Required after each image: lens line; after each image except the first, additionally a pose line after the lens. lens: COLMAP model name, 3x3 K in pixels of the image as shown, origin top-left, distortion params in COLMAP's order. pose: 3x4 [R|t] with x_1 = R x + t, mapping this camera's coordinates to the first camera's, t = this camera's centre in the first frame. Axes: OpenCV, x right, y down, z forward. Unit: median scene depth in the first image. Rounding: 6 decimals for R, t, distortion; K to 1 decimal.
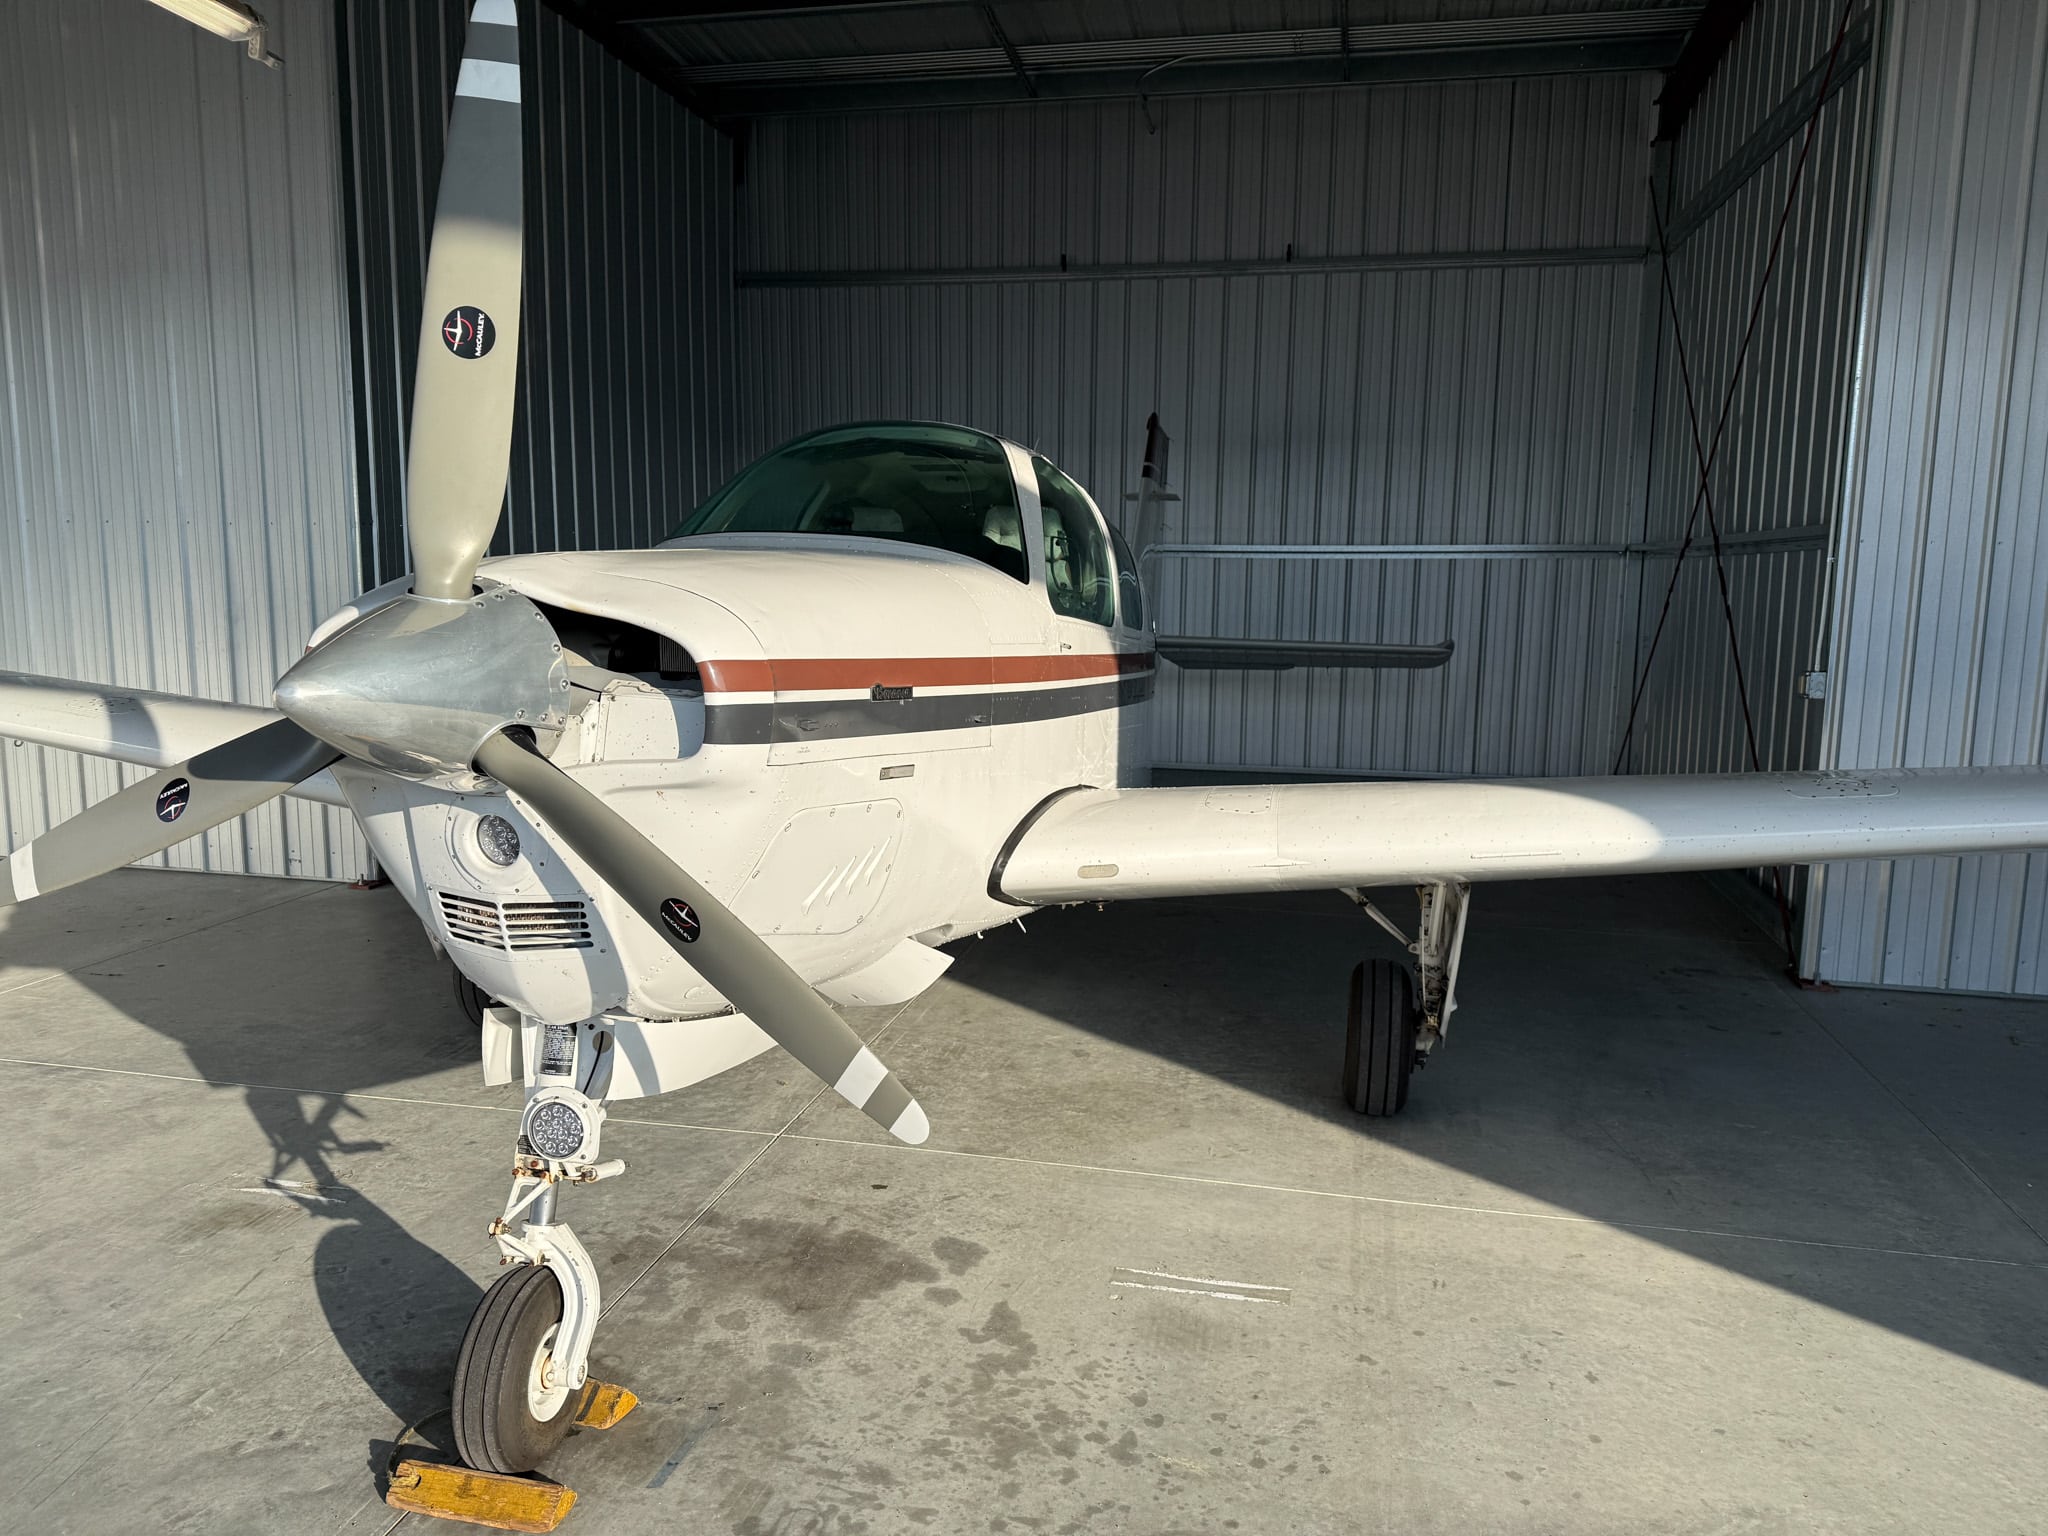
lens RADIAL K [[1452.3, 0, 1024.0], [0, 1452.3, 768.0], [0, 0, 1]] dist [0.029222, -0.039798]
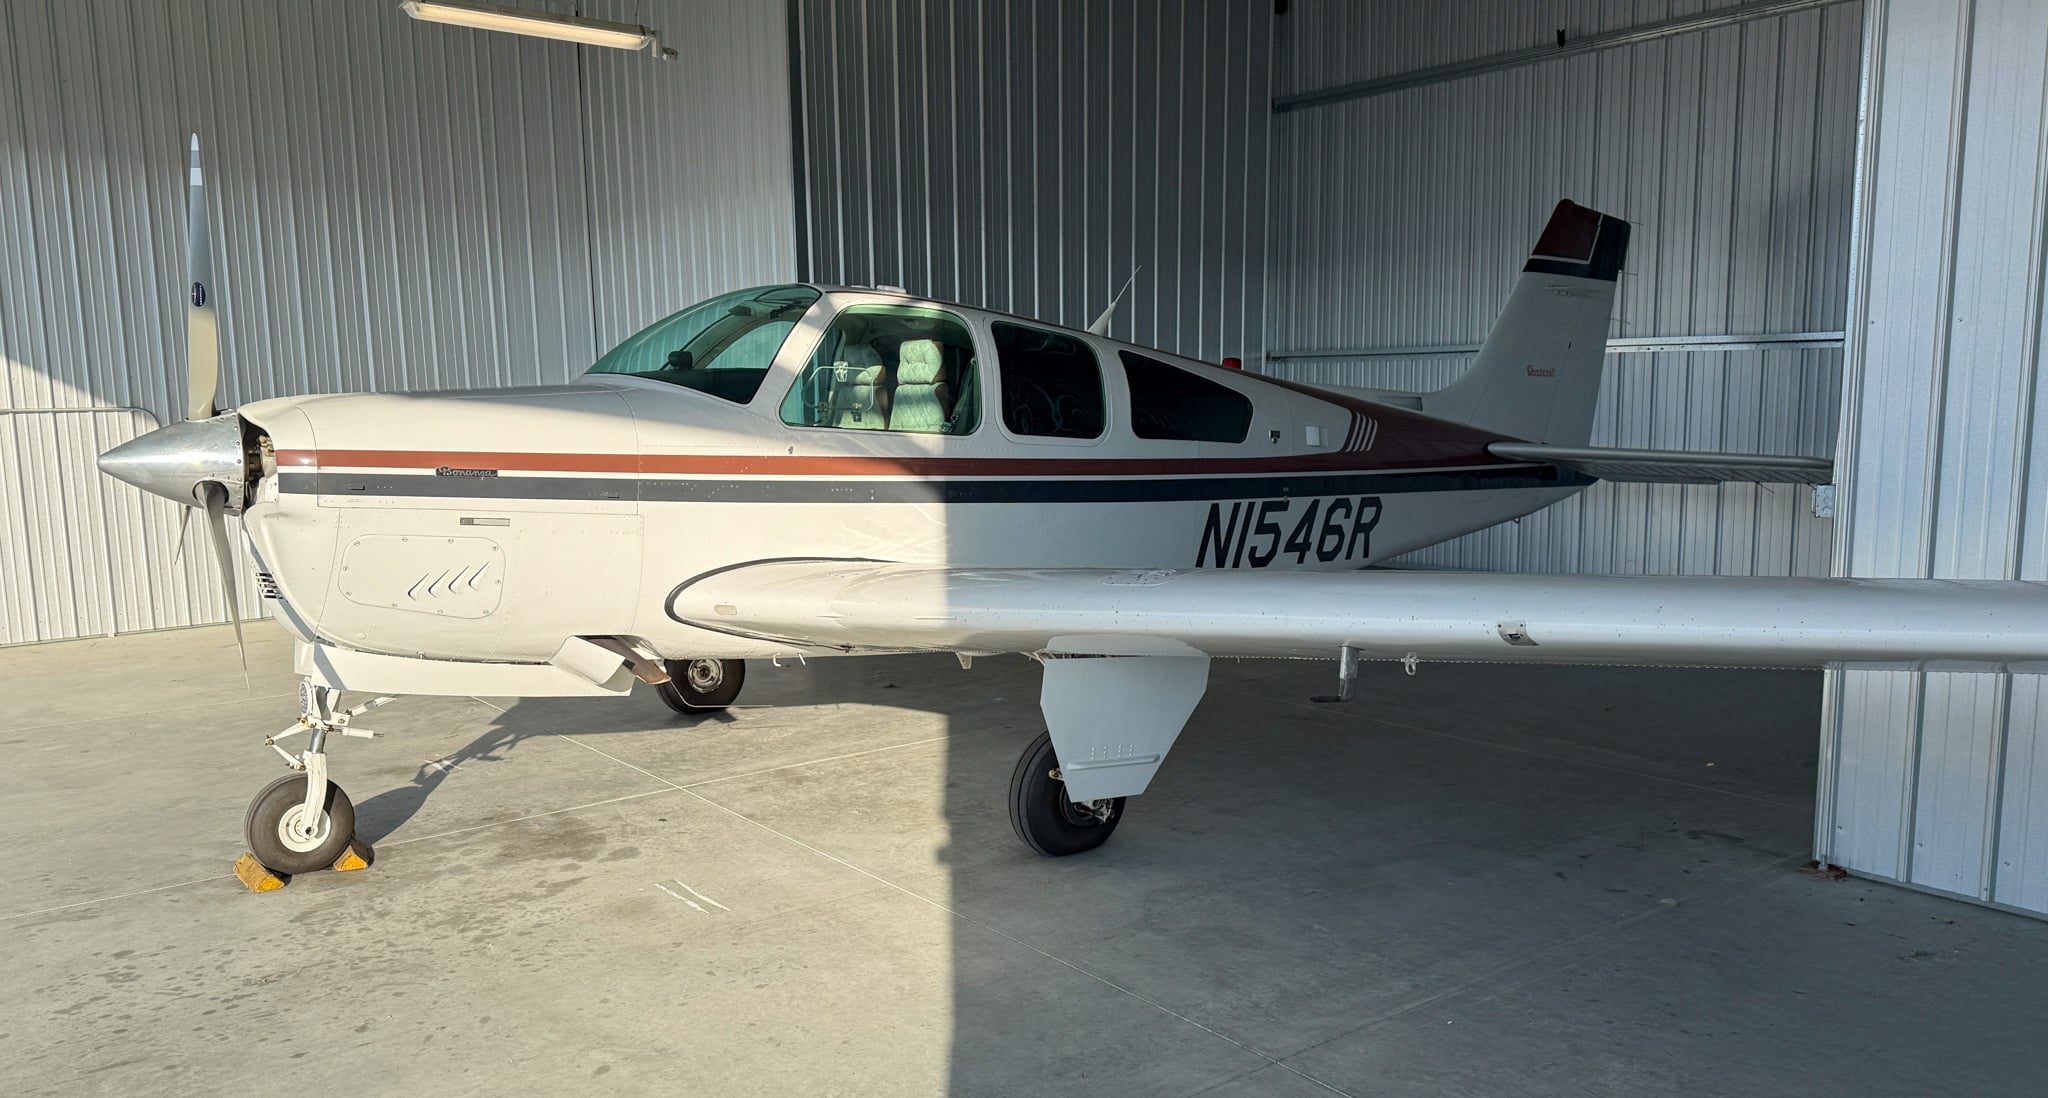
lens RADIAL K [[1562.4, 0, 952.8], [0, 1562.4, 589.8], [0, 0, 1]] dist [0.117328, -0.221292]
pose [[0.739496, 0.060080, -0.670474, 1.207244], [-0.061983, 0.997855, 0.021053, 0.007840], [0.670301, 0.025989, 0.741634, 0.023875]]
